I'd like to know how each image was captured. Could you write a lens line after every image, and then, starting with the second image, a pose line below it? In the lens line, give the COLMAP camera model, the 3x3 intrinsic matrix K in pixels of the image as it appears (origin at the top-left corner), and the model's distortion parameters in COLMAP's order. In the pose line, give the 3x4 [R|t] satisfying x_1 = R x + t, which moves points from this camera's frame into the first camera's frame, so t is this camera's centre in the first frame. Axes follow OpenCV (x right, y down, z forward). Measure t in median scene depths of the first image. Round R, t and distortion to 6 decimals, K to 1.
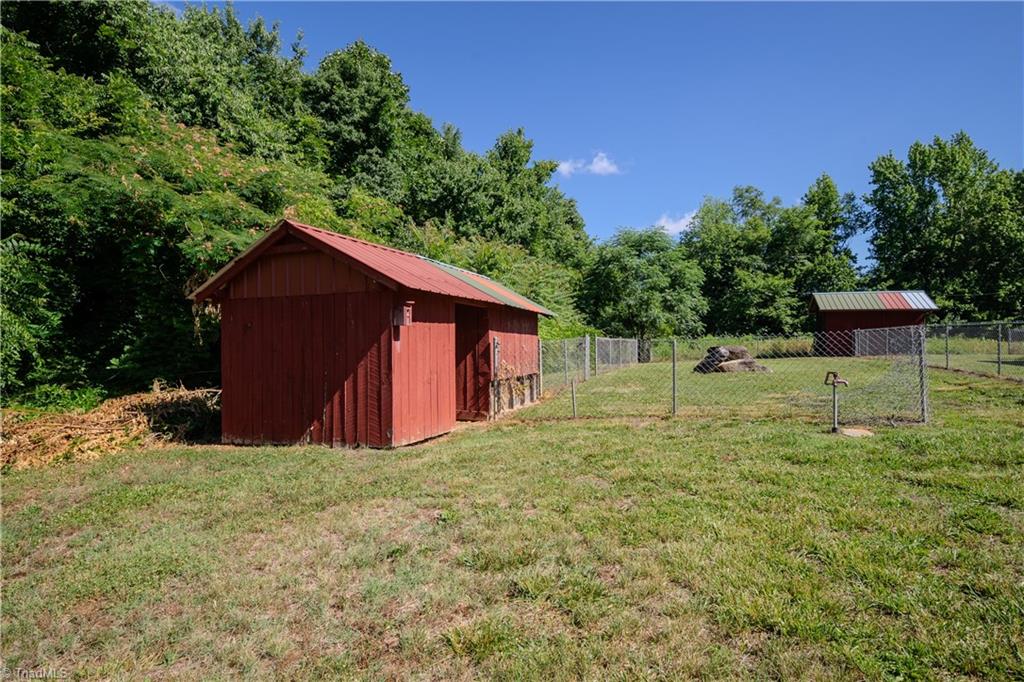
lens RADIAL K [[557.7, 0, 515.8], [0, 557.7, 341.5], [0, 0, 1]] dist [0.012206, -0.009298]
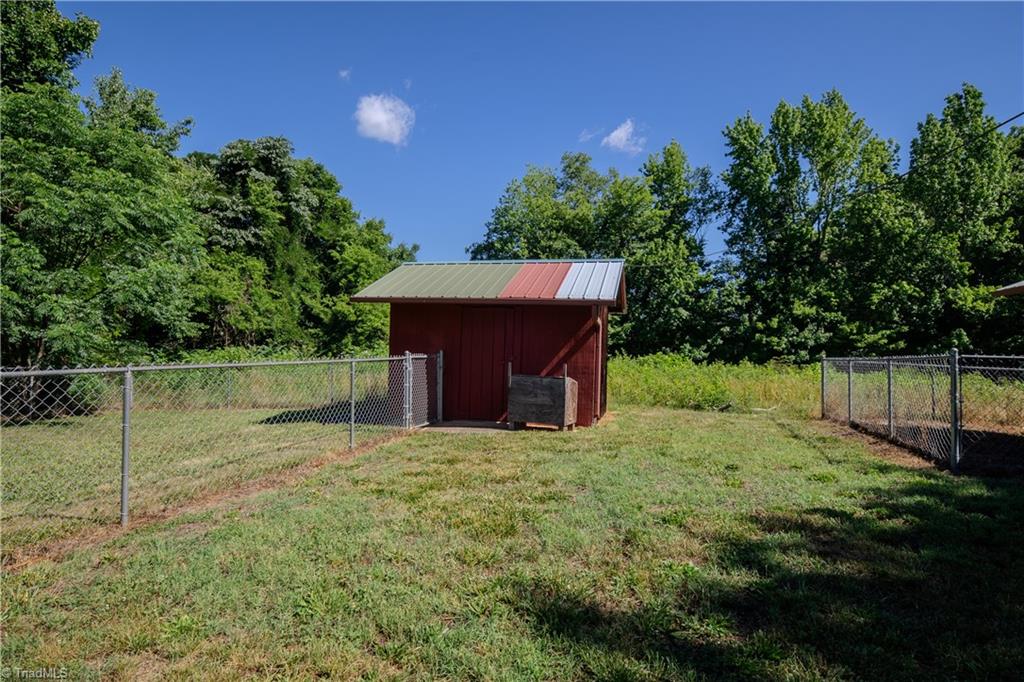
lens RADIAL K [[557.7, 0, 510.9], [0, 557.7, 346.1], [0, 0, 1]] dist [0.012206, -0.009298]
pose [[0.993172, 0.017561, 0.115328, 0.270165], [-0.017632, 0.999844, -0.000401, -0.011969], [-0.115317, -0.001635, 0.993327, 0.280959]]
